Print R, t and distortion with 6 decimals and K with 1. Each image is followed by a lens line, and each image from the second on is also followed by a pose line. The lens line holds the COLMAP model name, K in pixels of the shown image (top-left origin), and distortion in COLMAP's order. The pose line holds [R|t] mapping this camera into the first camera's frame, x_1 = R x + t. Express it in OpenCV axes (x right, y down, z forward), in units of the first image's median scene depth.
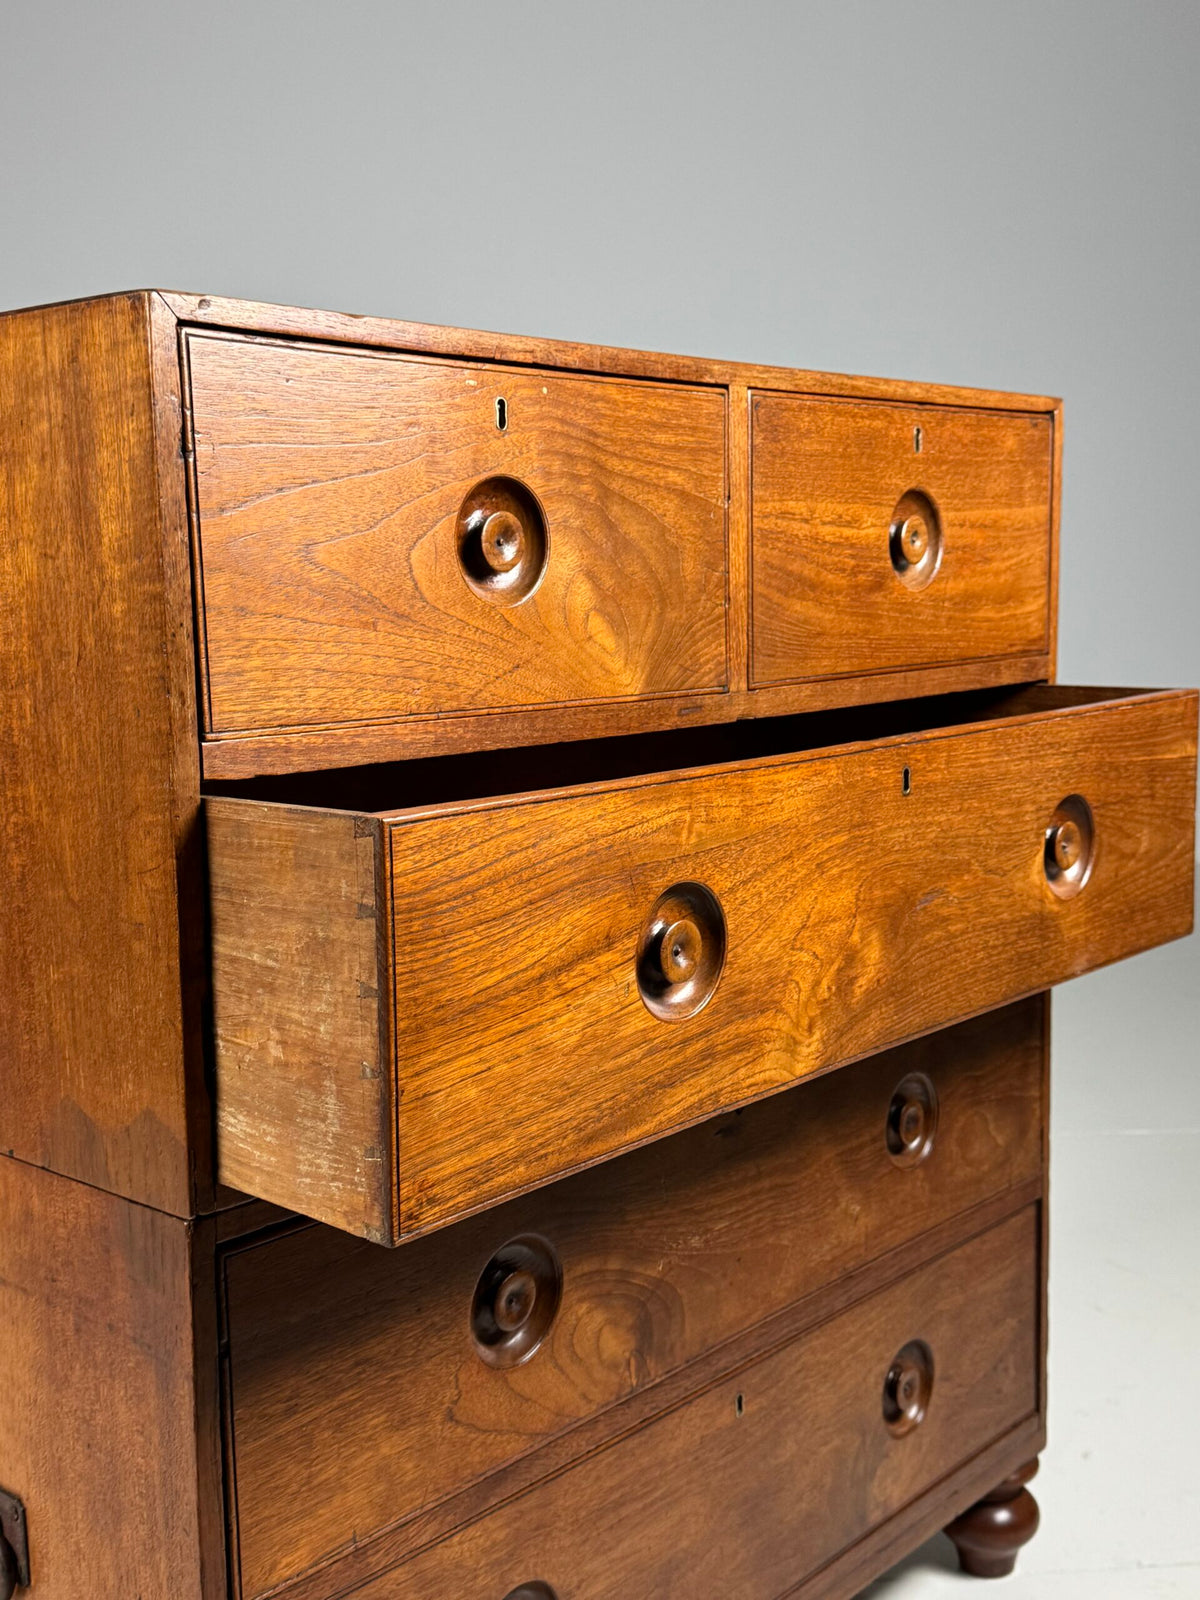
lens RADIAL K [[1814.2, 0, 627.7], [0, 1814.2, 795.1], [0, 0, 1]] dist [0.097984, 0.000000]
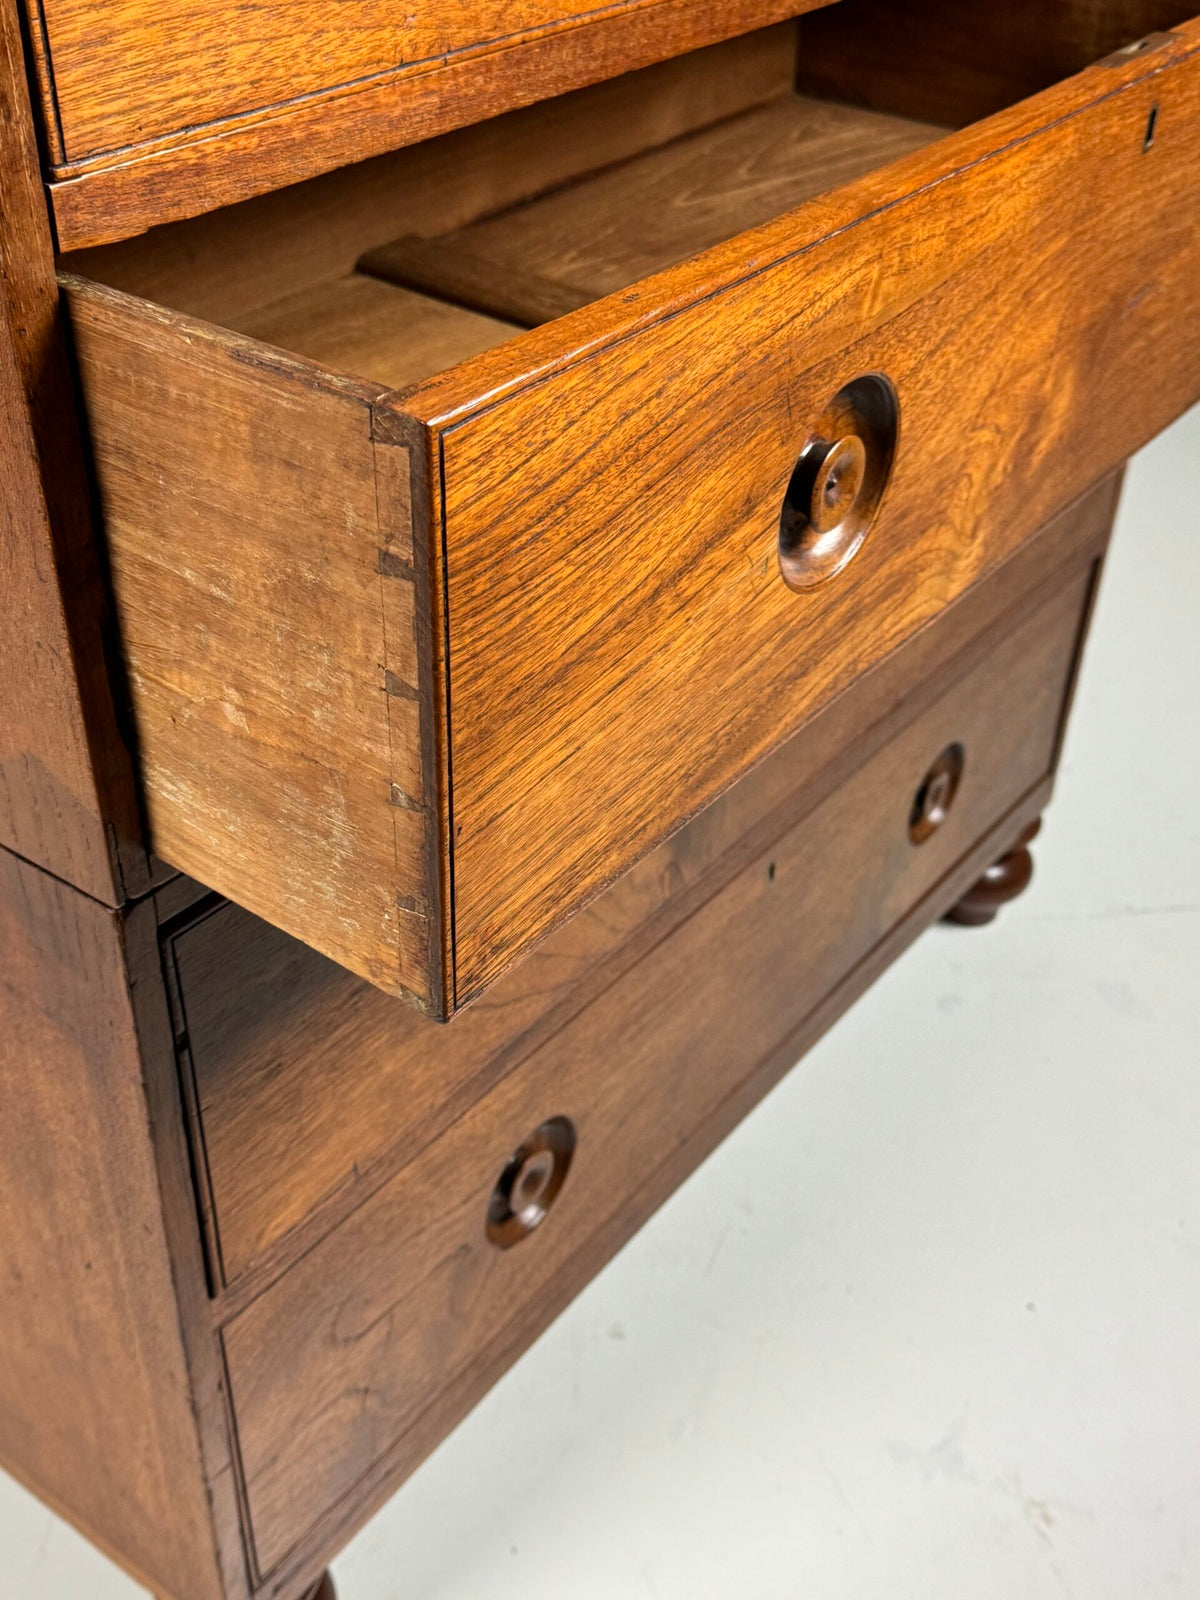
lens RADIAL K [[1814.2, 0, 599.7], [0, 1814.2, 792.3], [0, 0, 1]] dist [0.097984, 0.000000]
pose [[0.997114, -0.005706, 0.075708, -0.103553], [-0.031601, 0.875499, 0.482185, -0.125986], [-0.069034, -0.483186, 0.872792, 0.389462]]
